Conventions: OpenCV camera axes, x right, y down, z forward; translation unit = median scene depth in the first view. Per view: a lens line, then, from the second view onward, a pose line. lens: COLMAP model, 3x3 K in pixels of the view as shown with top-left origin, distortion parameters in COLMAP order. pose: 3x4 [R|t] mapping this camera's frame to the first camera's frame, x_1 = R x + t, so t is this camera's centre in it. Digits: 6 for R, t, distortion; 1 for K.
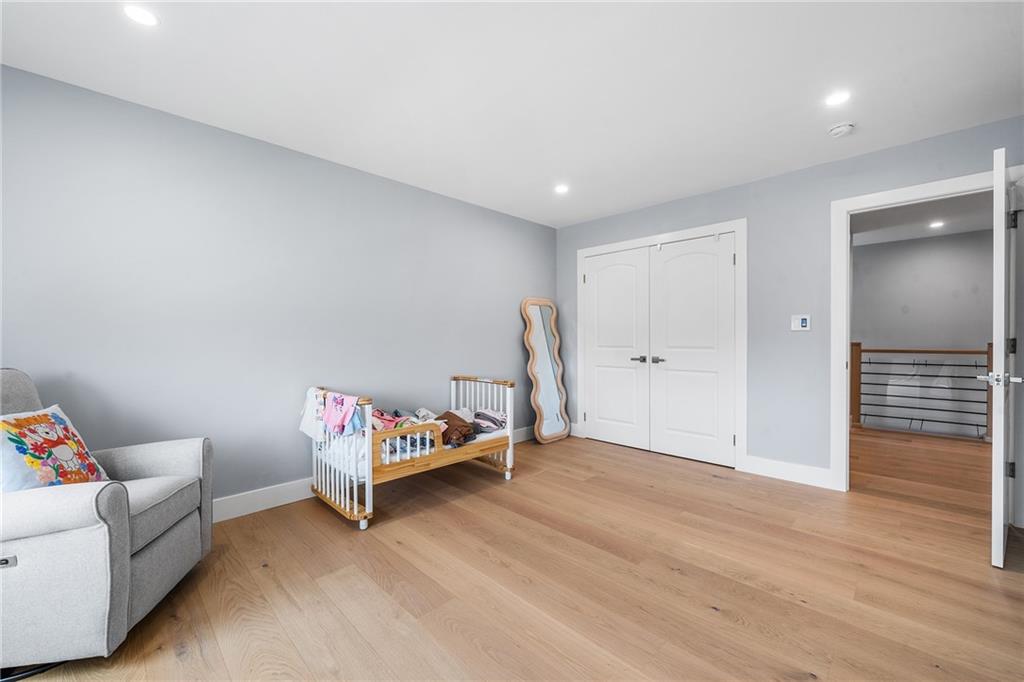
lens RADIAL K [[410.9, 0, 509.2], [0, 410.9, 342.7], [0, 0, 1]] dist [-0.000204, -0.001170]
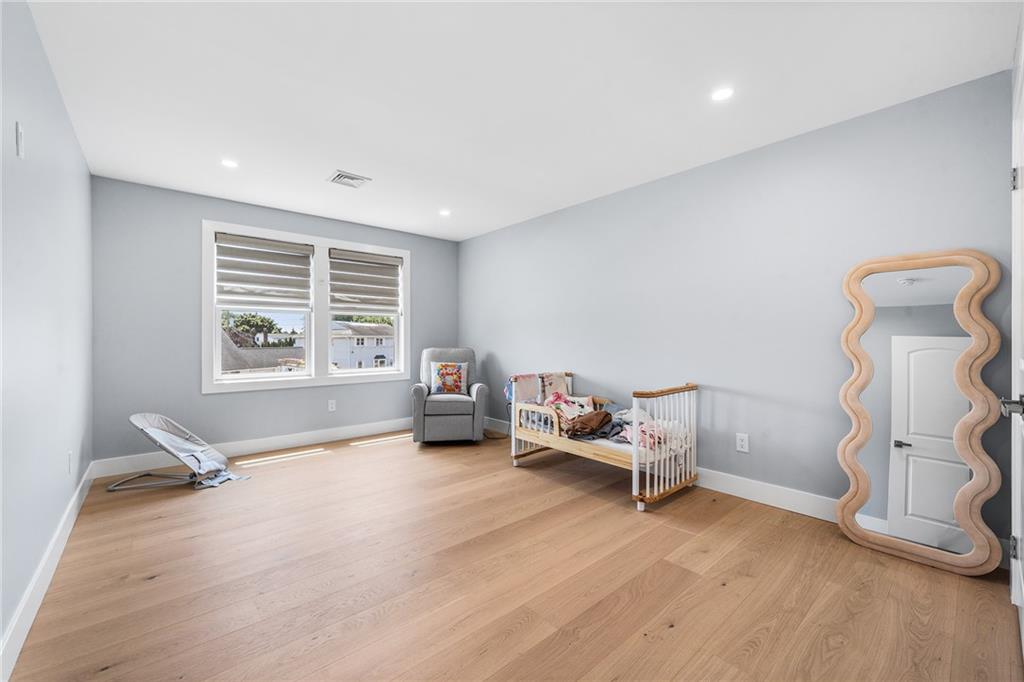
lens RADIAL K [[410.9, 0, 508.0], [0, 410.9, 340.0], [0, 0, 1]] dist [-0.000204, -0.001170]
pose [[-0.077148, 0.011160, -0.996957, 1.026758], [-0.004051, 0.999926, 0.011507, -0.025553], [0.997011, 0.004927, -0.077097, 0.964713]]
